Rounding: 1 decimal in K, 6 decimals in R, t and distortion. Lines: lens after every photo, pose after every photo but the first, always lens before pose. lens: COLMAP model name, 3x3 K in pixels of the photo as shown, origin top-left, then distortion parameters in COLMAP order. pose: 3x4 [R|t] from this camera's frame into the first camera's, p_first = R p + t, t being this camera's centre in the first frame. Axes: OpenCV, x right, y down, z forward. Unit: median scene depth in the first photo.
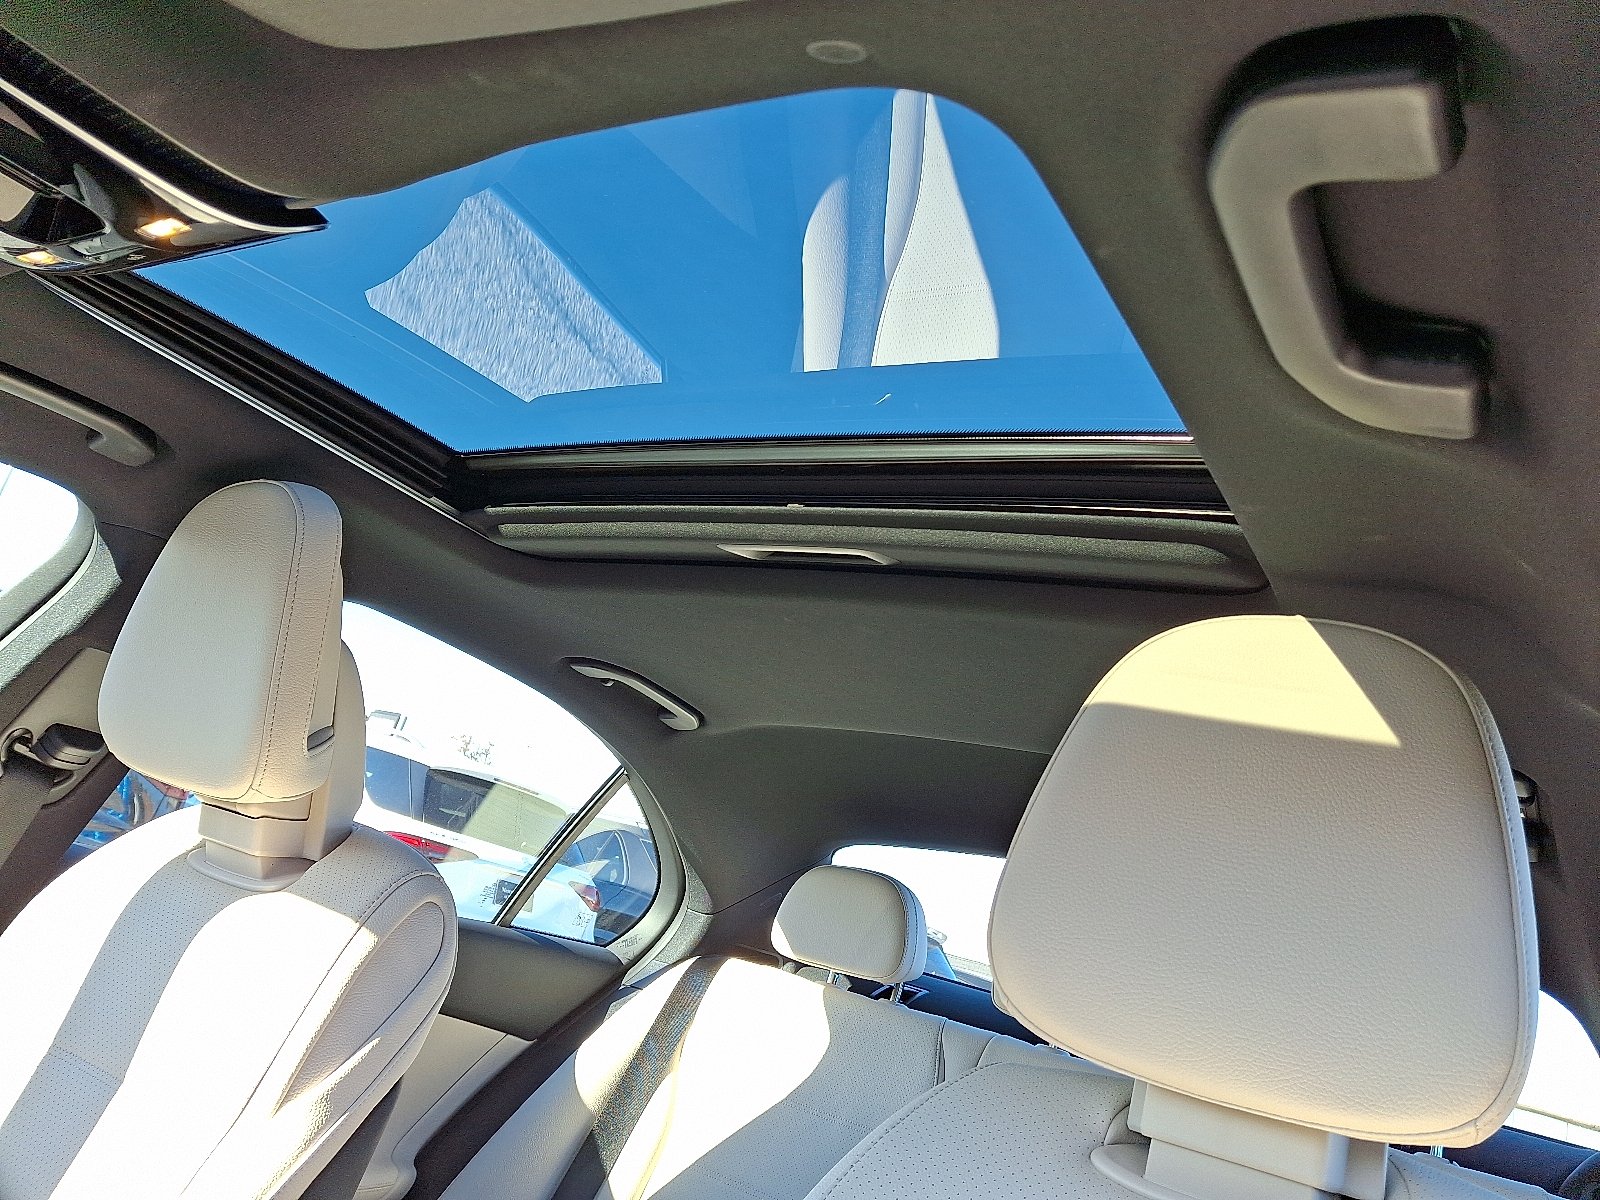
lens RADIAL K [[1248.8, 0, 801.9], [0, 1248.8, 594.8], [0, 0, 1]] dist [0.031169, 0.000215]
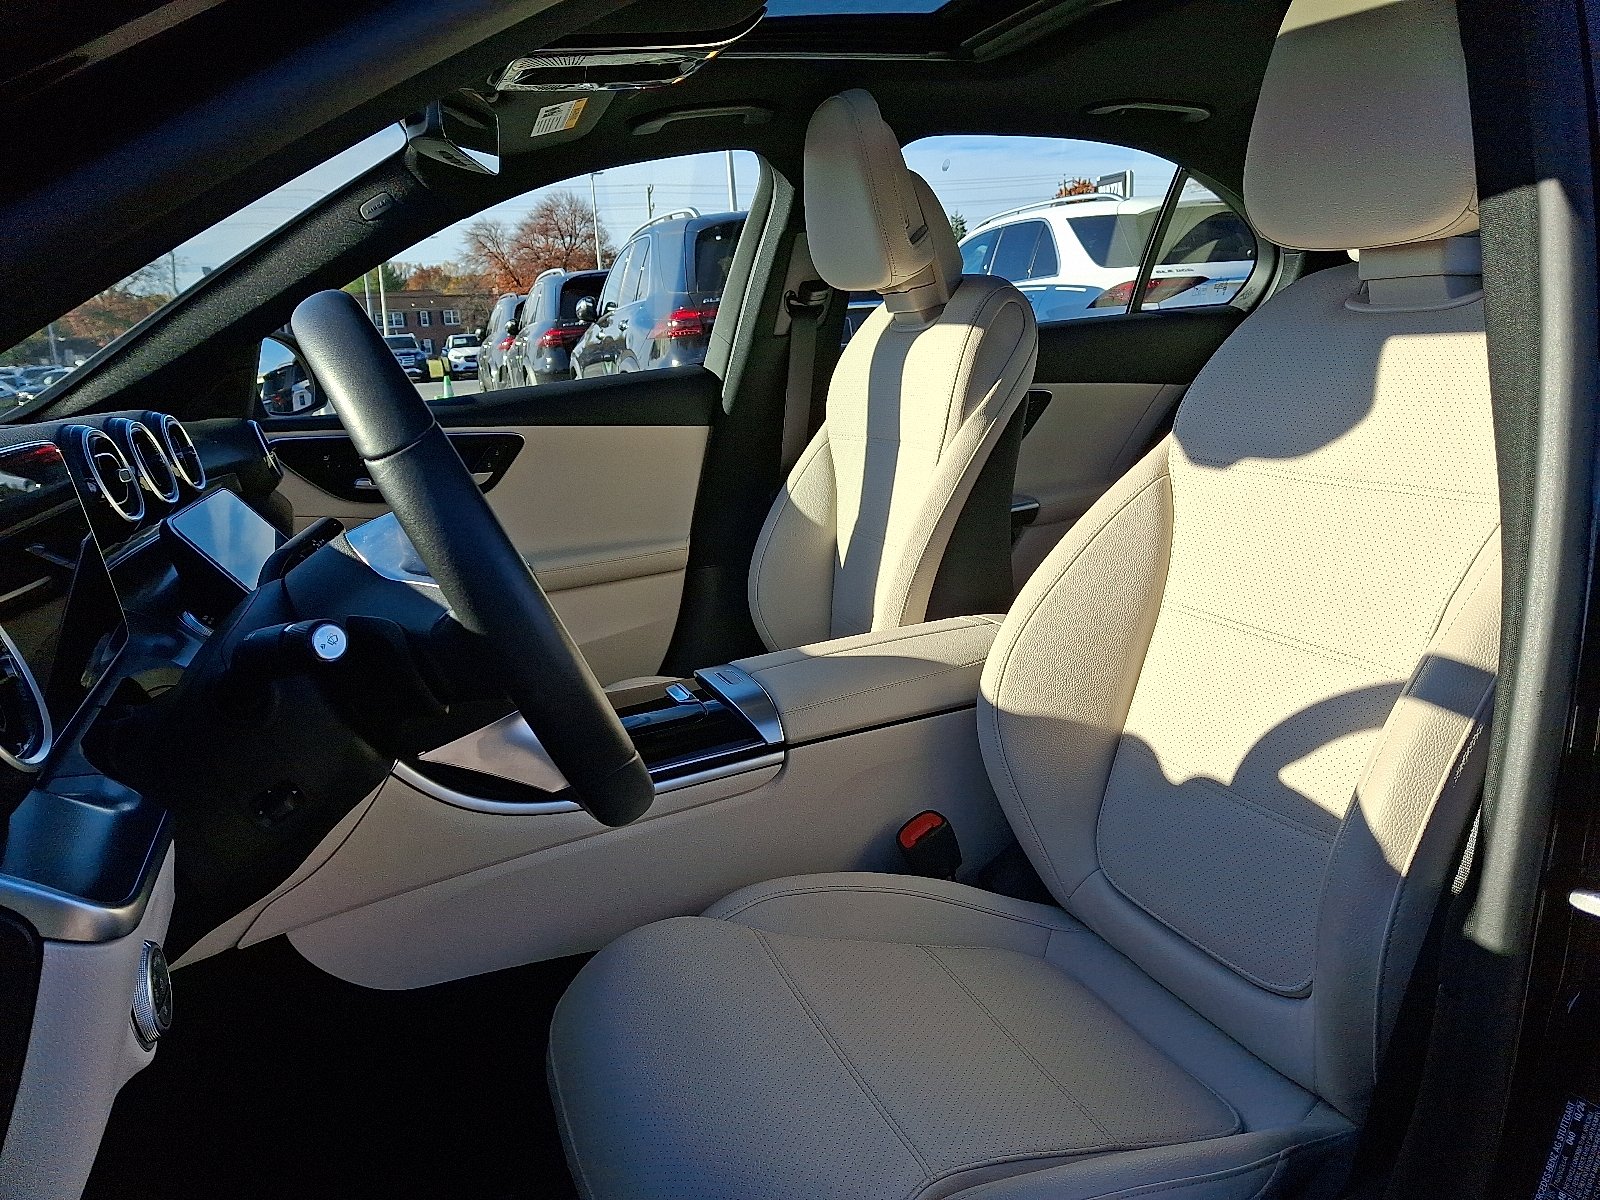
lens RADIAL K [[1248.8, 0, 801.9], [0, 1248.8, 594.8], [0, 0, 1]] dist [0.031169, 0.000215]
pose [[0.769042, -0.195686, -0.608508, 0.375811], [0.428987, 0.863752, 0.264391, 0.019557], [0.473862, -0.464369, 0.748208, -0.490839]]
